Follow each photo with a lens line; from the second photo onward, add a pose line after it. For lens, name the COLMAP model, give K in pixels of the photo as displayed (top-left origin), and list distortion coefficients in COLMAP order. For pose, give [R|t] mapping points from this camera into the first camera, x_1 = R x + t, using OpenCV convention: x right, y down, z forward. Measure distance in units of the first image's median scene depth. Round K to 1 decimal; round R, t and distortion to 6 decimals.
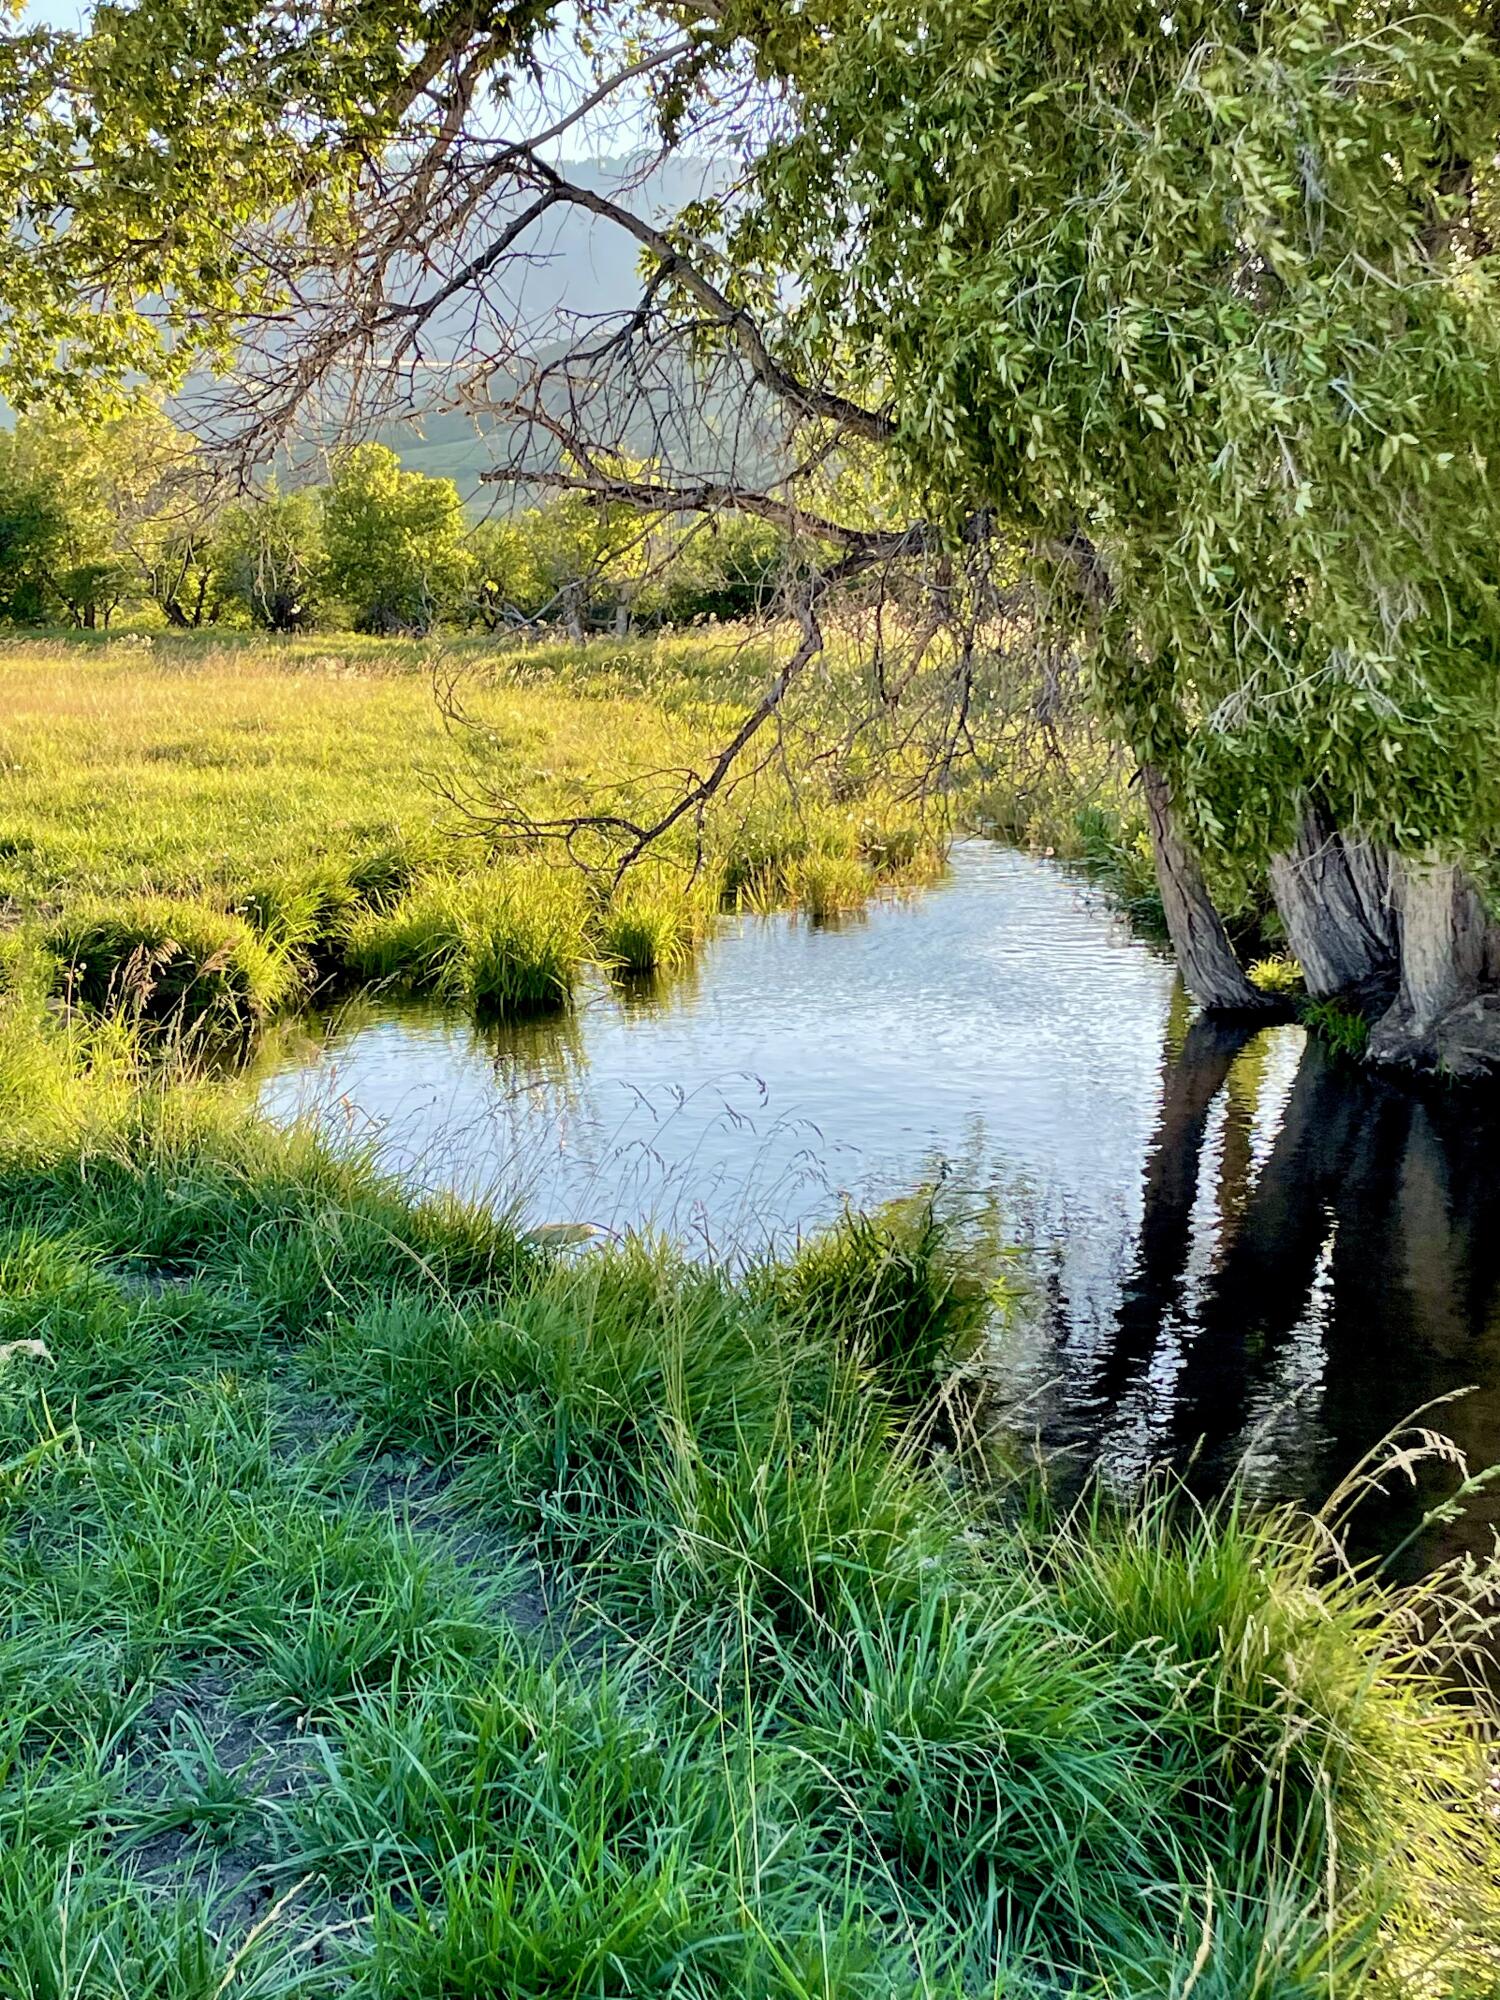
lens RADIAL K [[2857.0, 0, 750.0], [0, 2857.0, 999.9], [0, 0, 1]] dist [-0.013222, 0.000000]
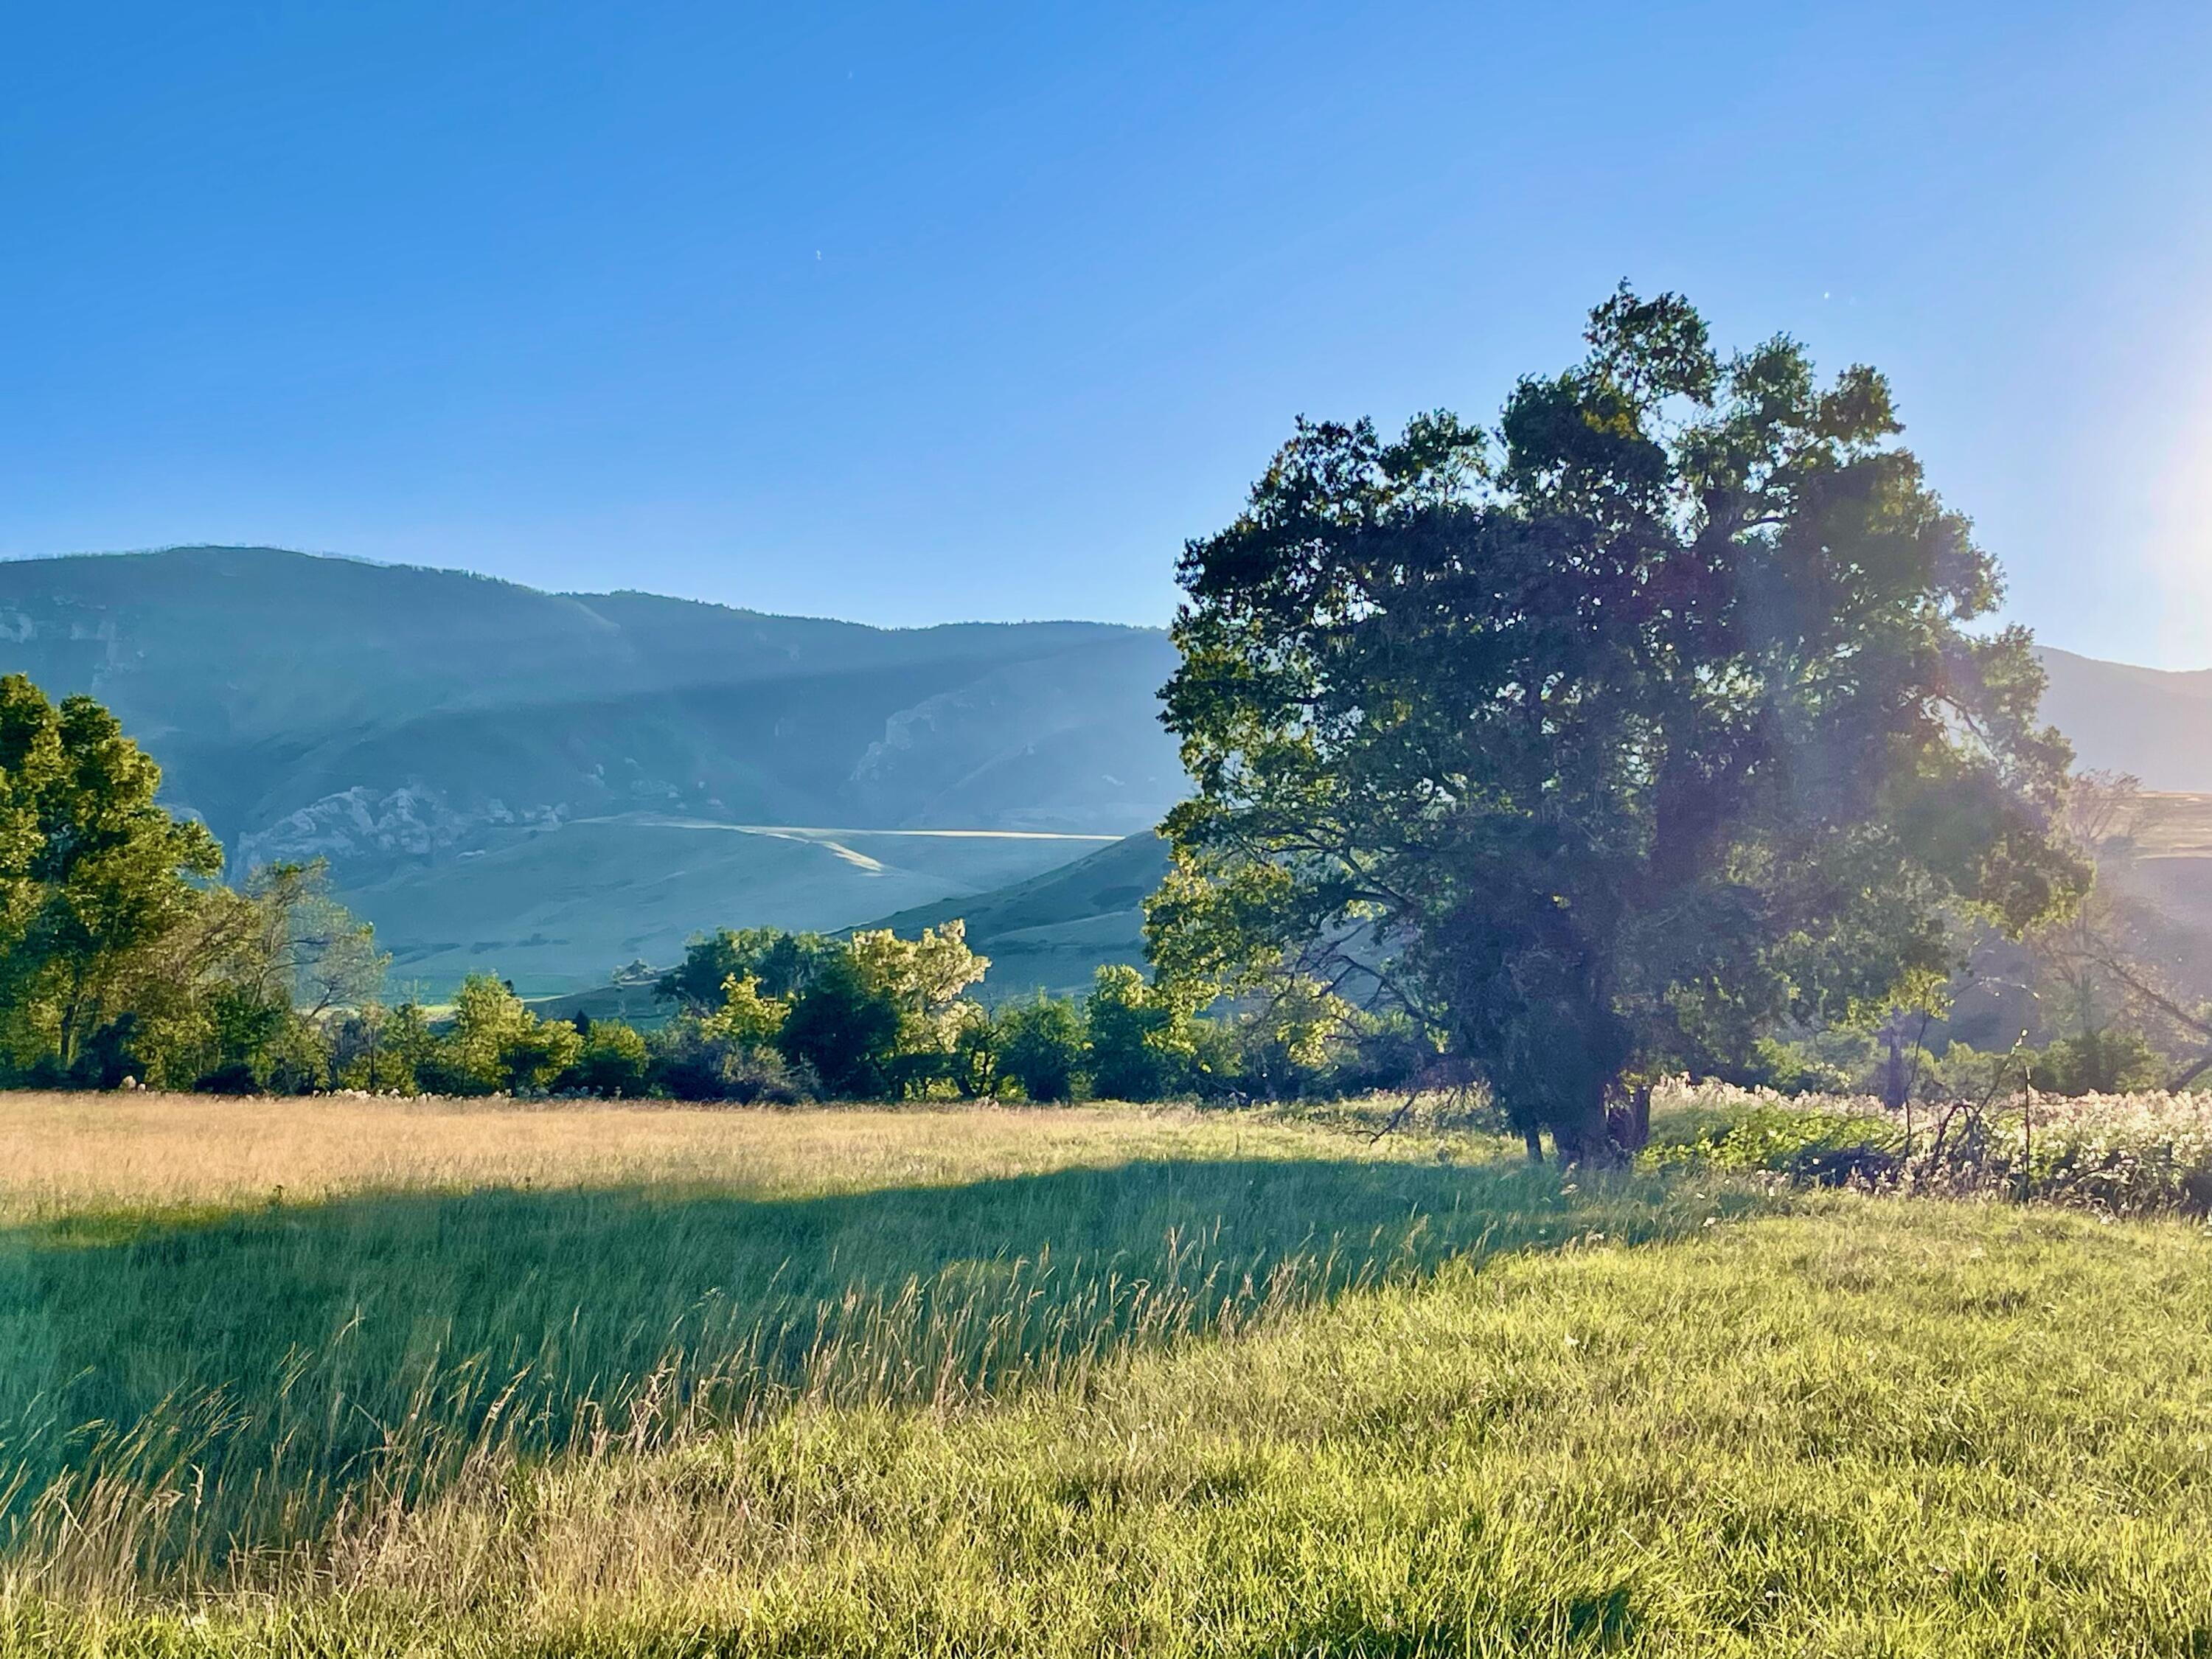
lens RADIAL K [[3159.8, 0, 1106.2], [0, 3159.8, 829.9], [0, 0, 1]] dist [-0.013222, 0.000000]
pose [[0.996157, -0.004889, -0.087452, -0.005406], [-0.014361, 0.975811, -0.218142, 0.076137], [0.086403, 0.218560, 0.971991, -0.510293]]
